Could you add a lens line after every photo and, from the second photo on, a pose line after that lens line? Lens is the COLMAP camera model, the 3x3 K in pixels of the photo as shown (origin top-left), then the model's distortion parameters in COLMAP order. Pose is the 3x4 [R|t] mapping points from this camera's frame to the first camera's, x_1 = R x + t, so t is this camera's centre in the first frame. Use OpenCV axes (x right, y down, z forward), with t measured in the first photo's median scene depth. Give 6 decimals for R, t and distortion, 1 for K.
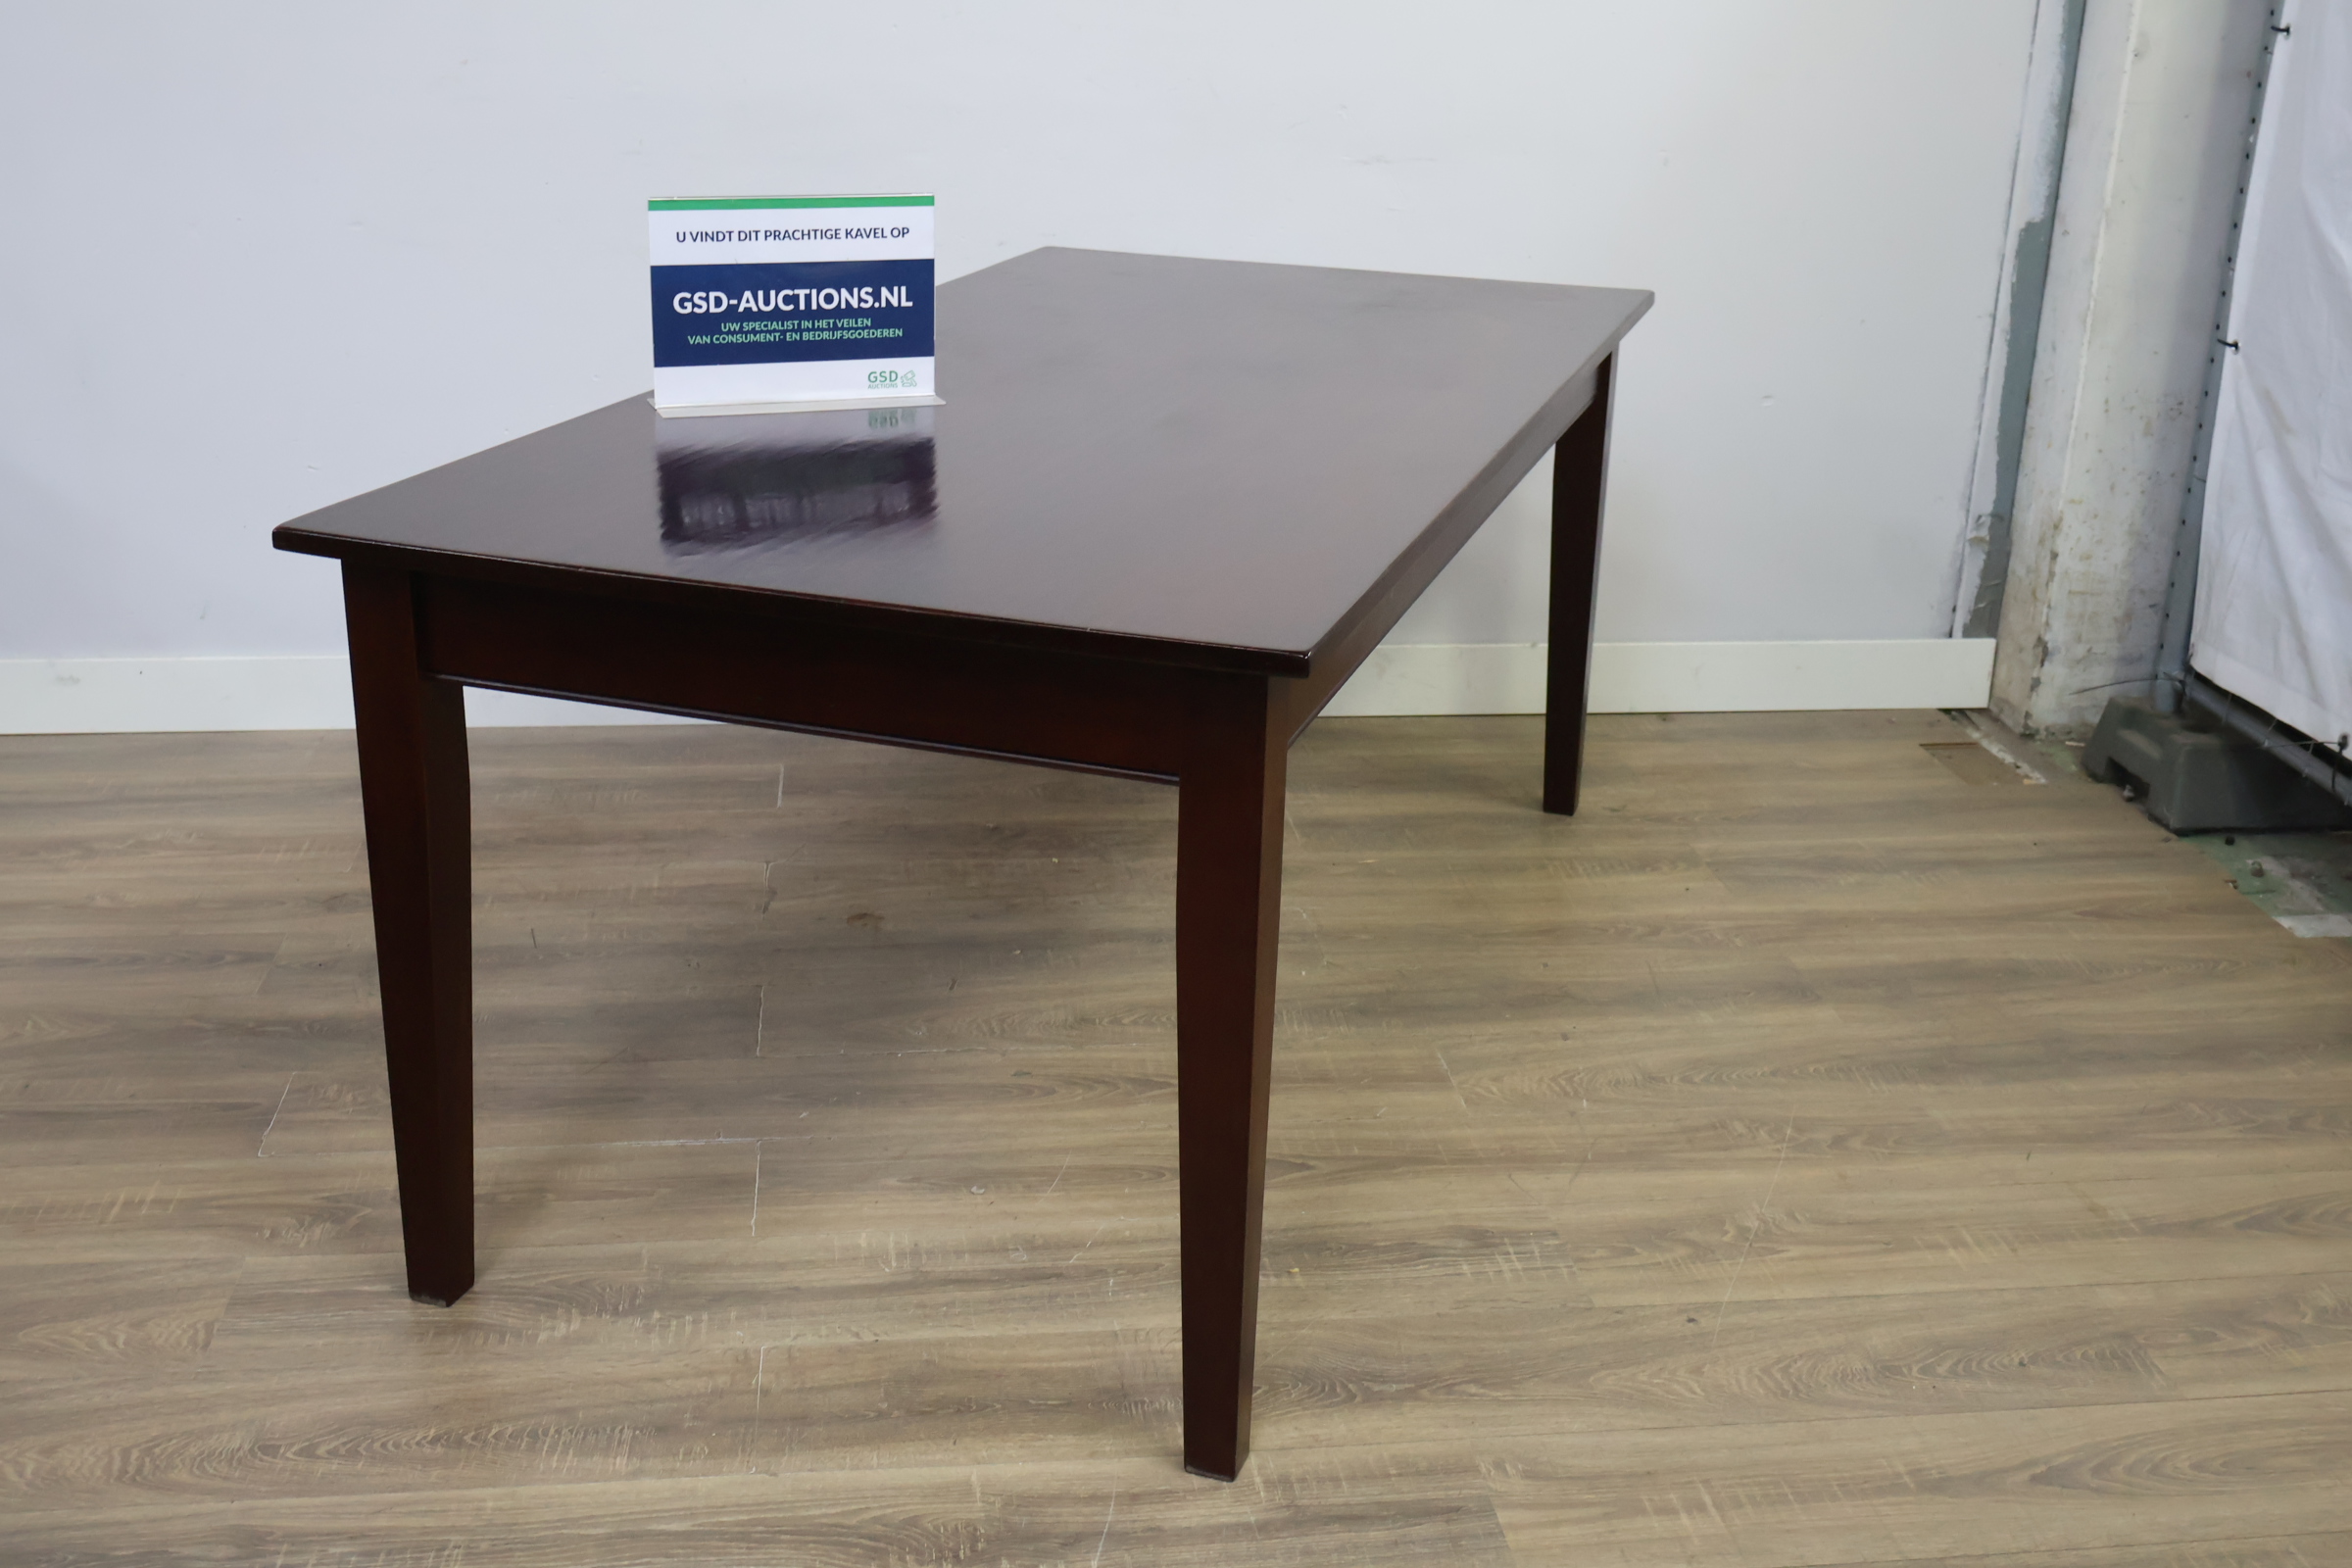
lens RADIAL K [[2503.1, 0, 1170.8], [0, 2503.1, 777.8], [0, 0, 1]] dist [0.000659, 0.000000]
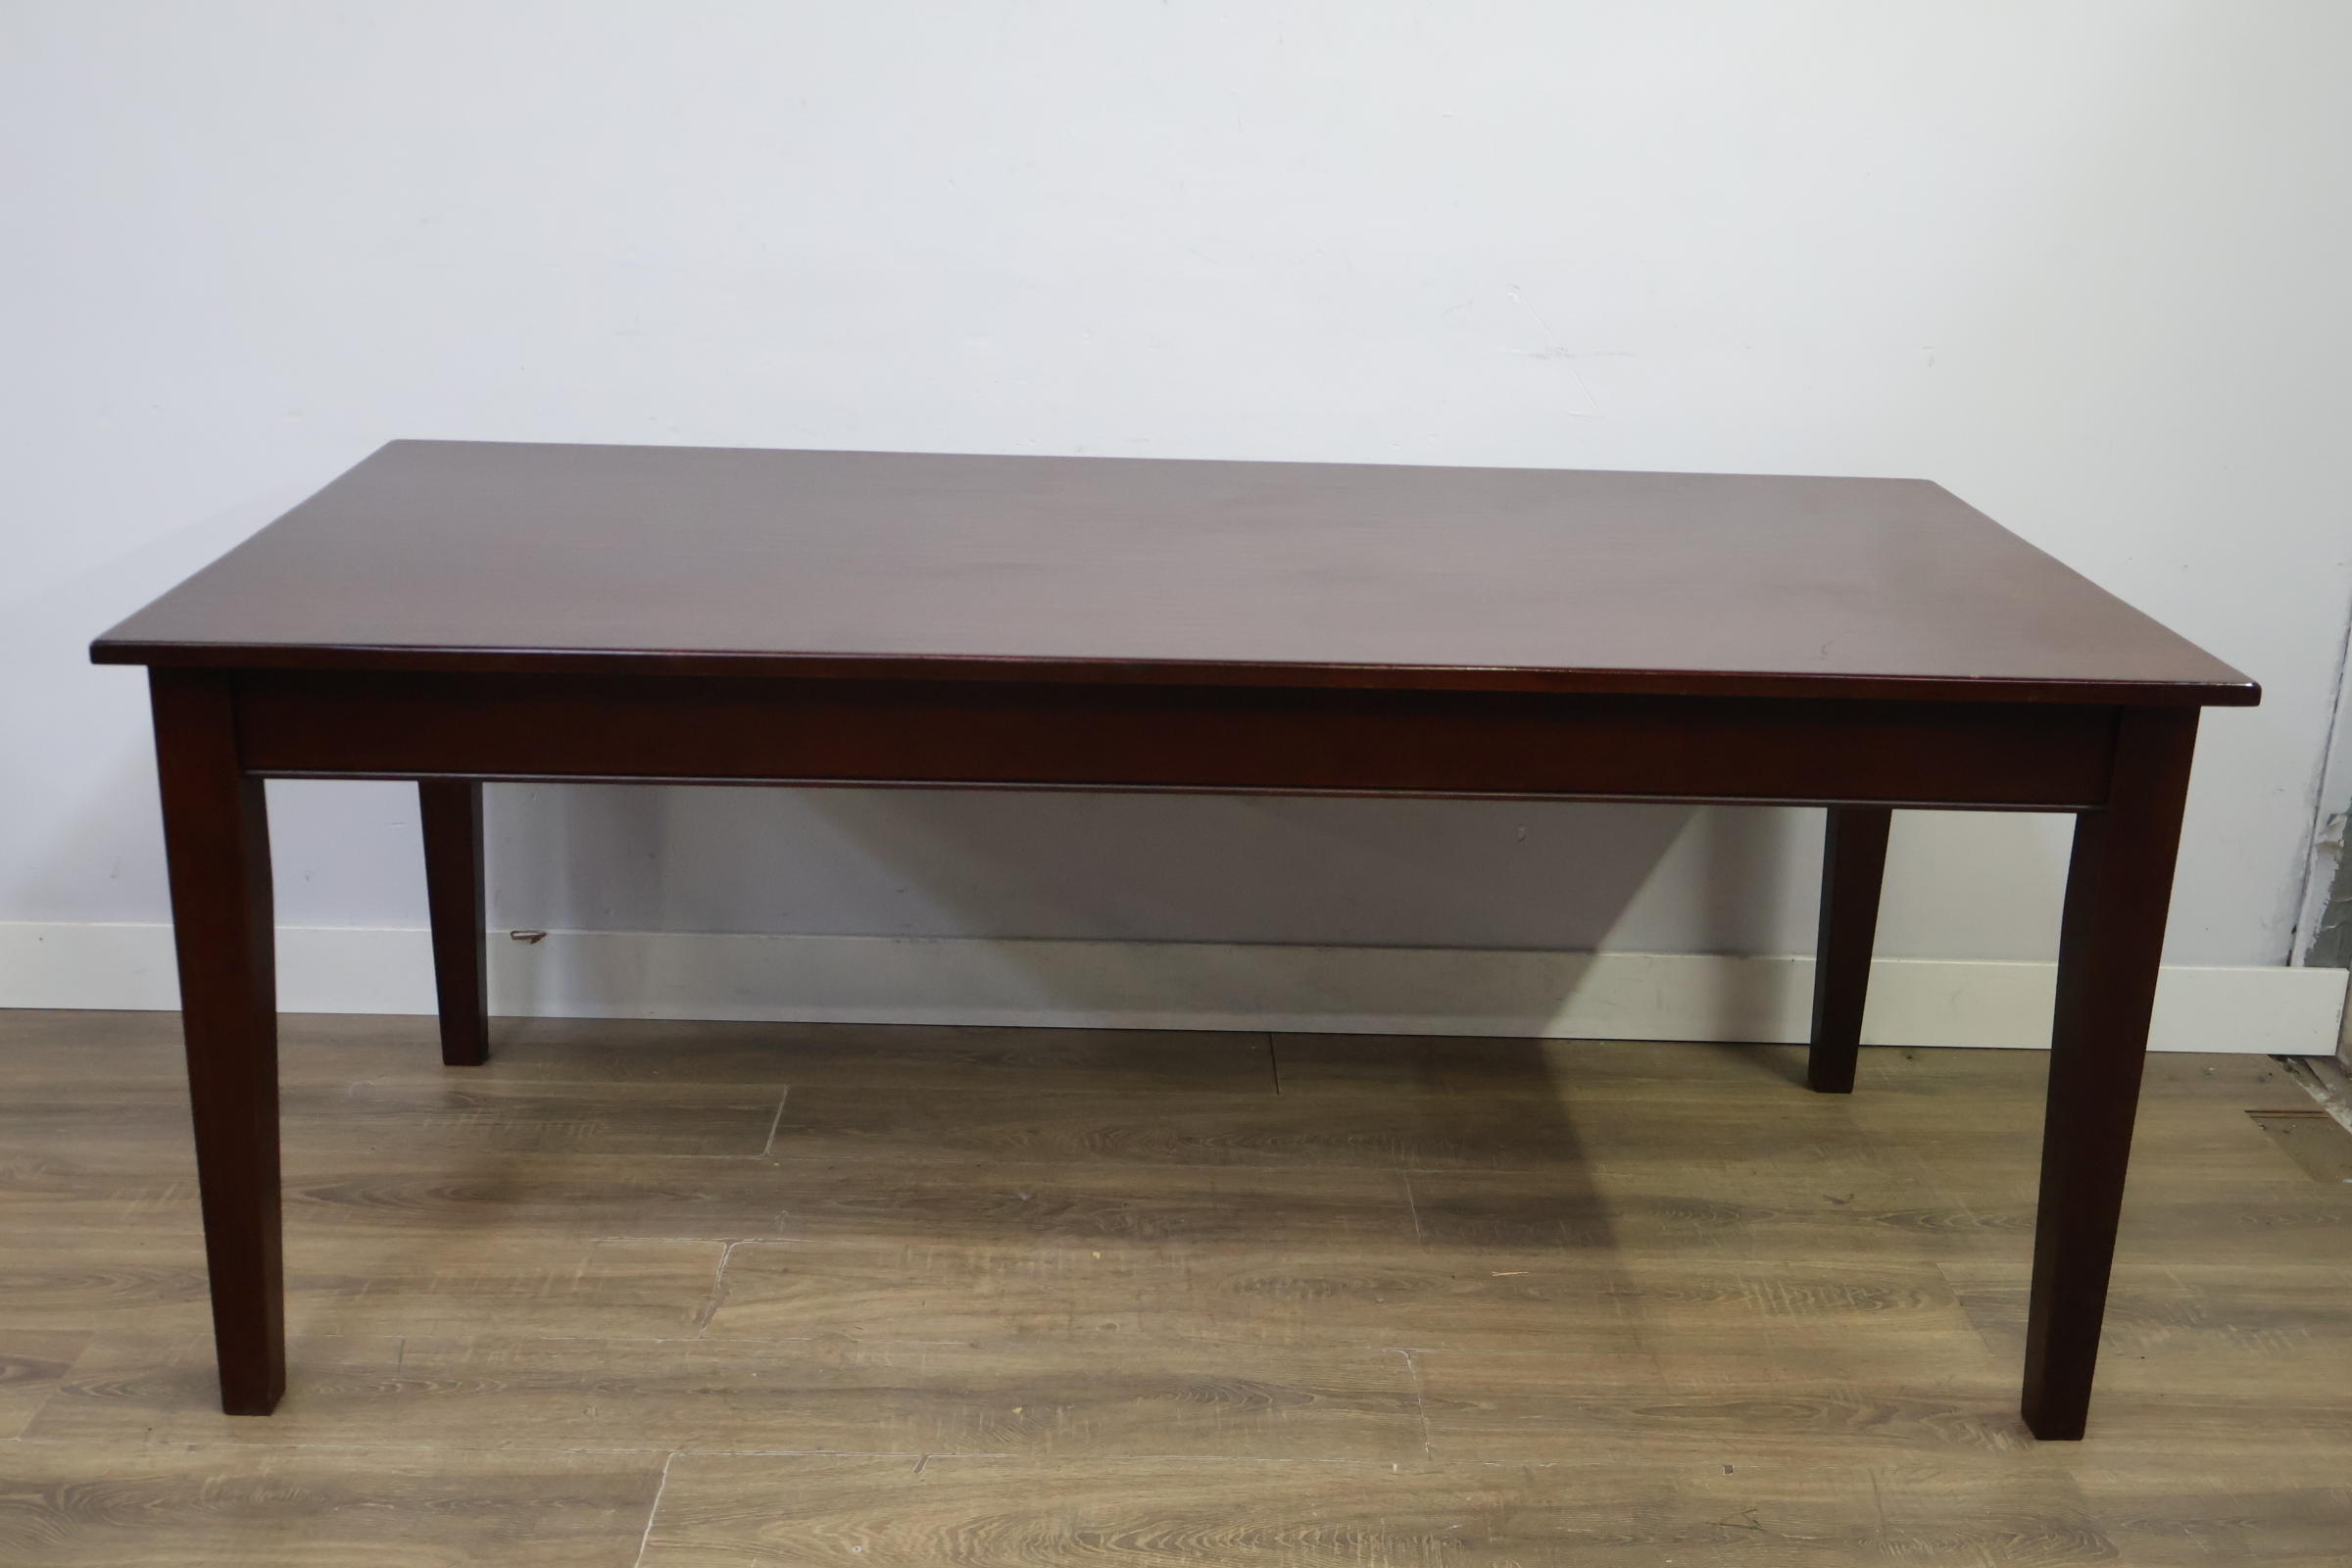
lens RADIAL K [[2503.1, 0, 1171.7], [0, 2503.1, 795.8], [0, 0, 1]] dist [0.000659, 0.000000]
pose [[0.994610, 0.034855, -0.097654, 0.057208], [-0.038092, 0.998778, -0.031482, -0.102733], [0.096437, 0.035033, 0.994722, 0.272292]]
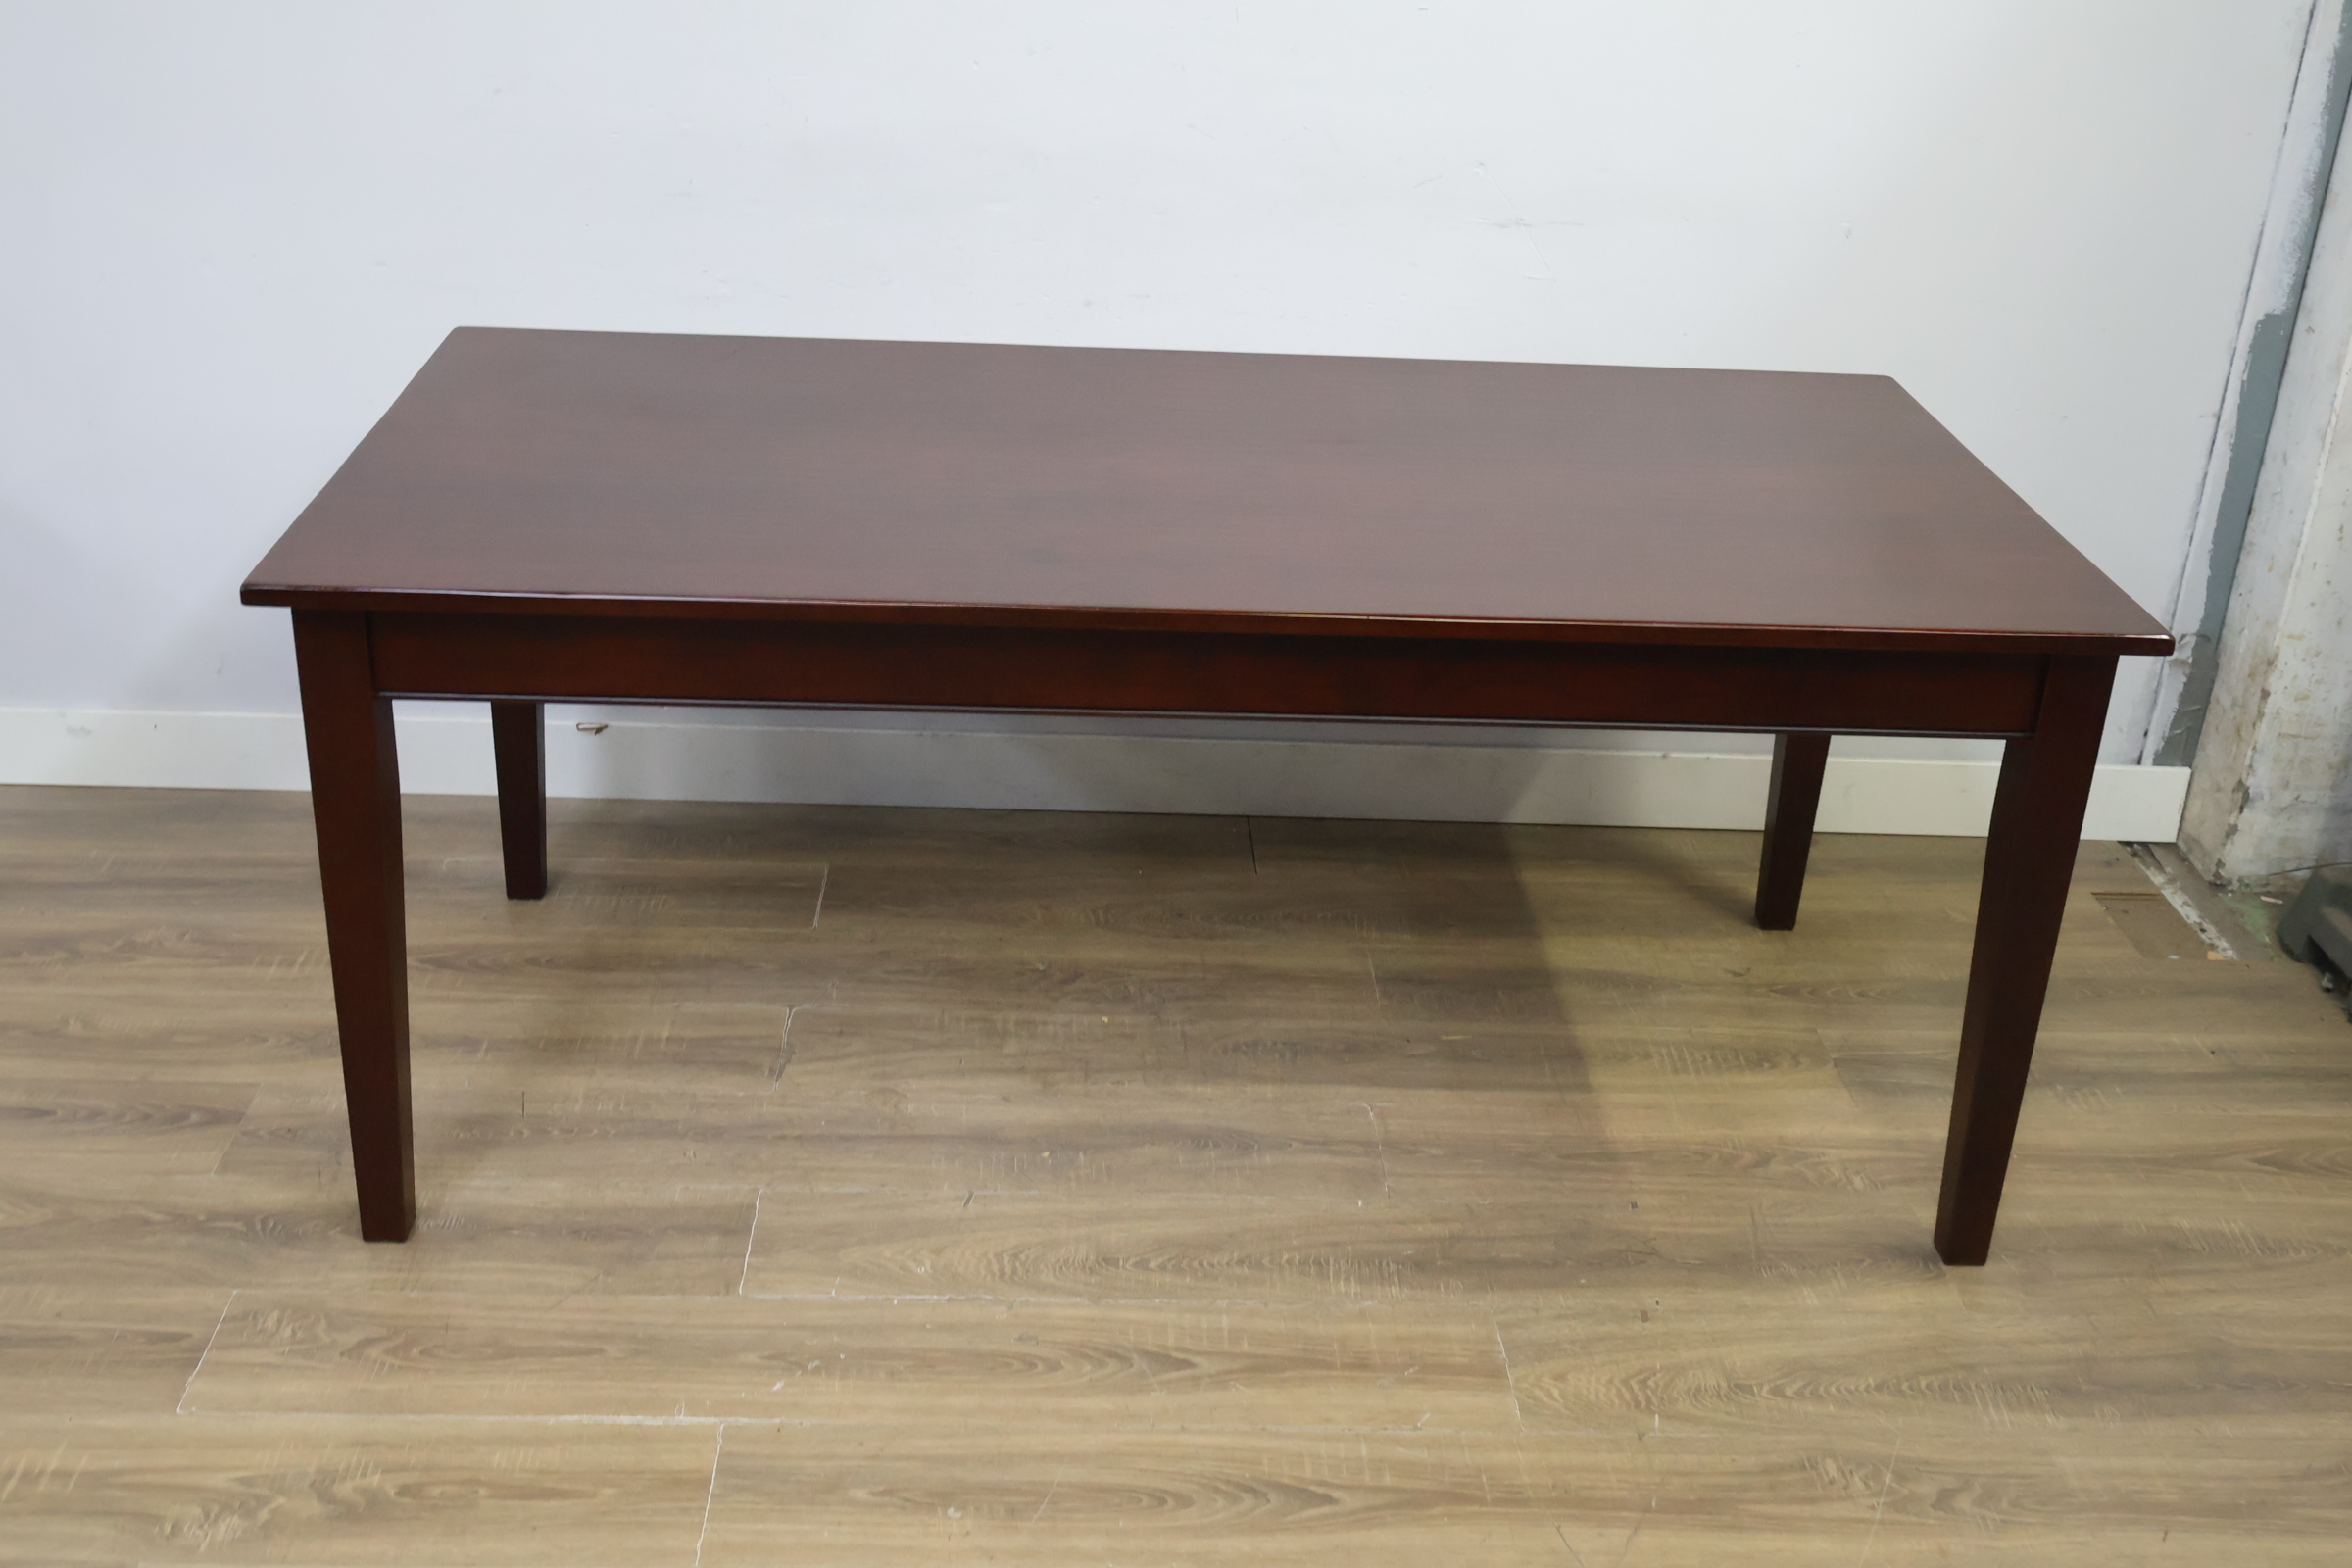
lens RADIAL K [[2503.1, 0, 1171.2], [0, 2503.1, 787.5], [0, 0, 1]] dist [0.000659, 0.000000]
pose [[0.996203, 0.053993, -0.068292, 0.042237], [-0.048017, 0.995110, 0.086318, -0.156744], [0.072618, -0.082711, 0.993924, 0.126847]]
